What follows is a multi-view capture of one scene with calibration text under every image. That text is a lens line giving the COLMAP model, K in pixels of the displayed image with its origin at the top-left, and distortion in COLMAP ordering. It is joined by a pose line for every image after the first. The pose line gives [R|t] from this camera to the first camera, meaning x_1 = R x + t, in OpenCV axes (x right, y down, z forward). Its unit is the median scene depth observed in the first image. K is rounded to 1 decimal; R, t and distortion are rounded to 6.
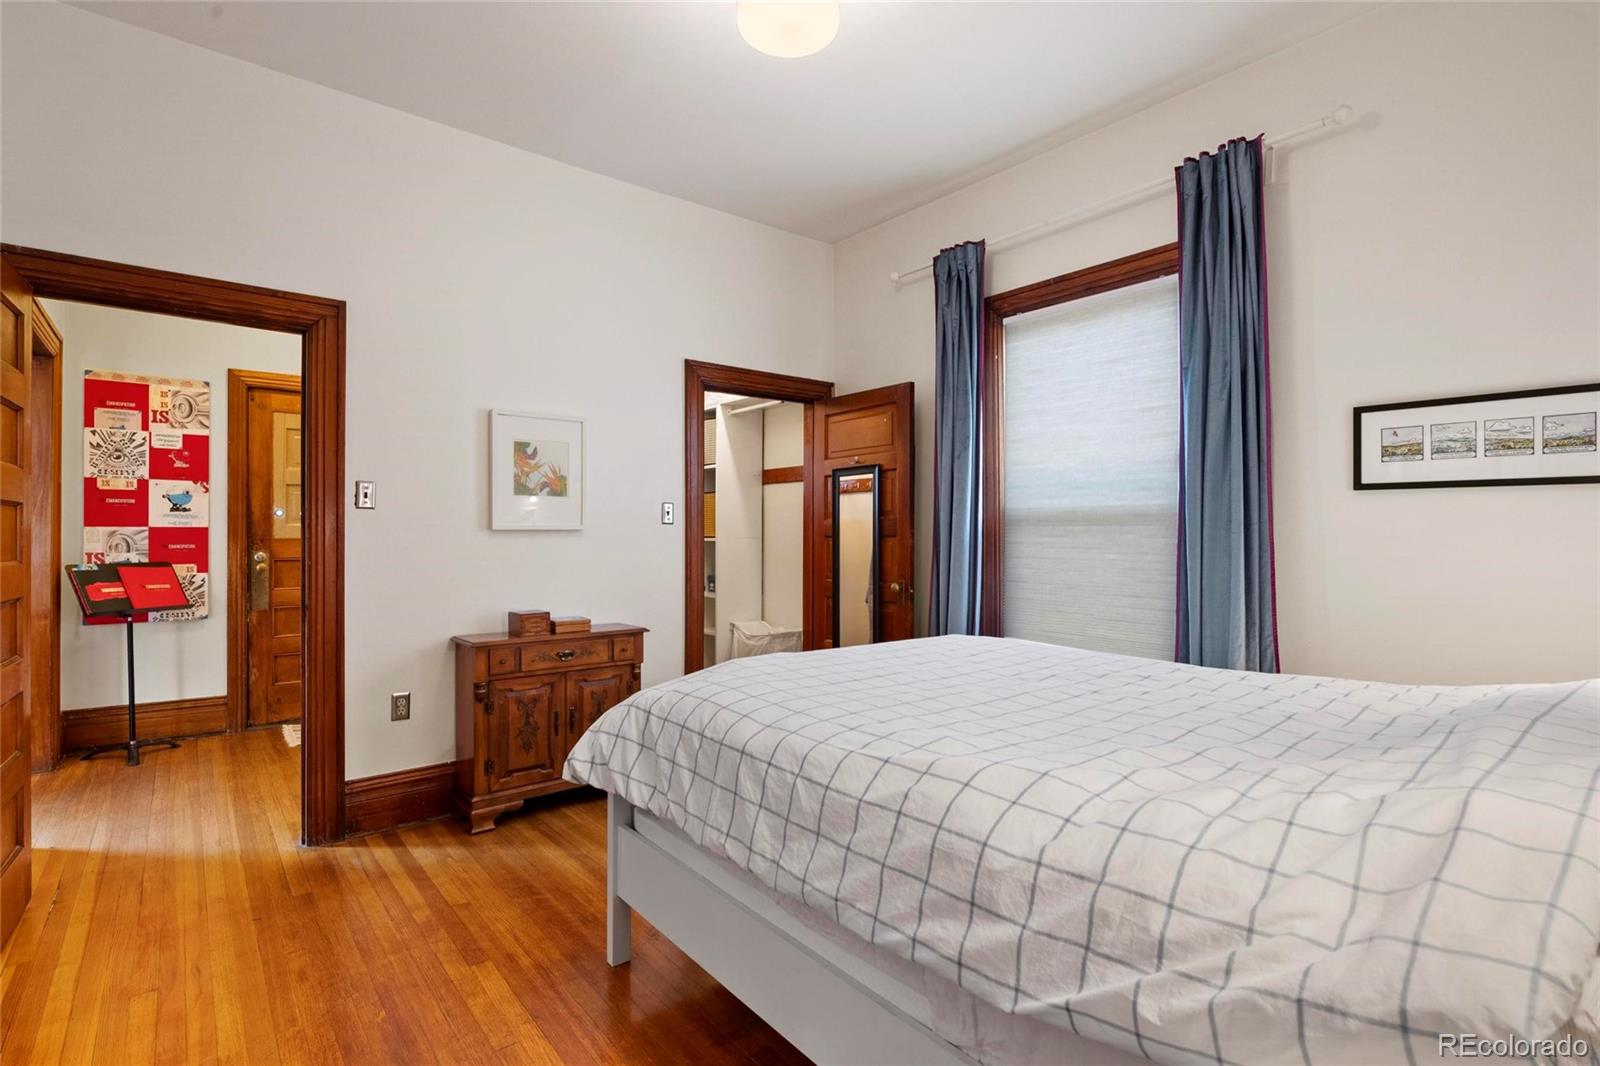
lens RADIAL K [[764.6, 0, 806.9], [0, 764.6, 530.5], [0, 0, 1]] dist [-0.000759, -0.000720]
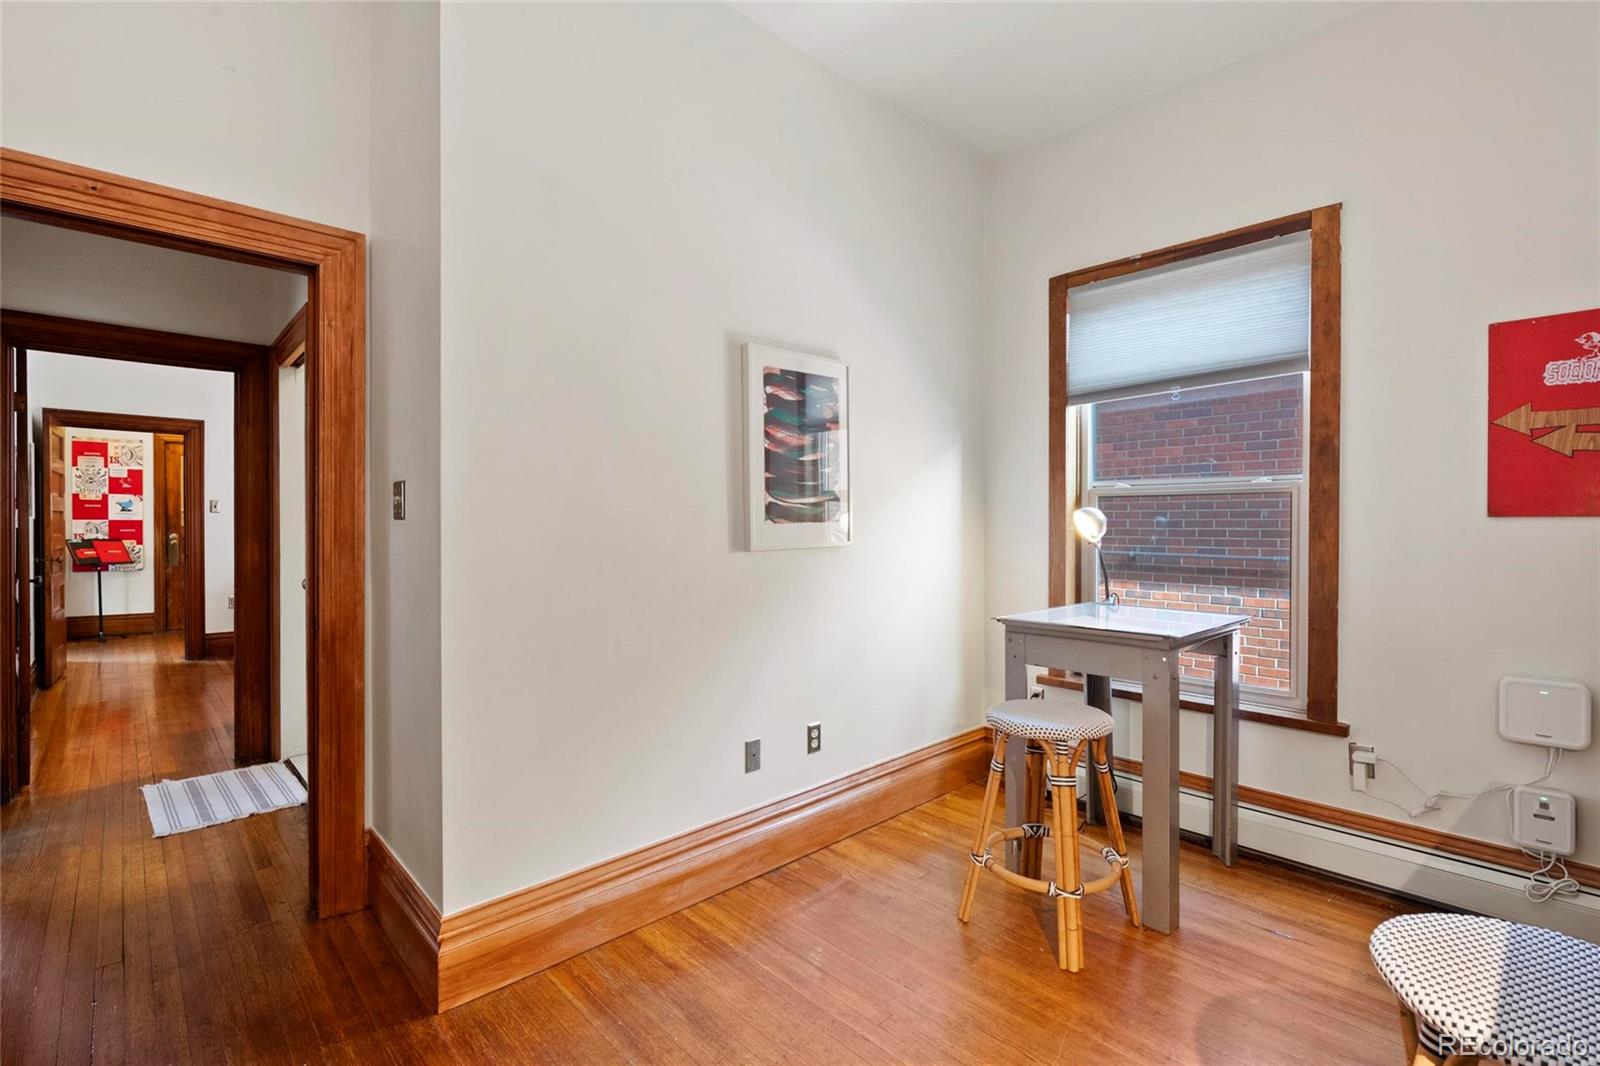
lens RADIAL K [[732.0, 0, 807.8], [0, 732.0, 534.4], [0, 0, 1]] dist [-0.004971, -0.000430]
pose [[0.997631, 0.003186, 0.068720, 0.708836], [-0.004146, 0.999896, 0.013841, -0.000819], [-0.068669, -0.014093, 0.997540, -0.878978]]
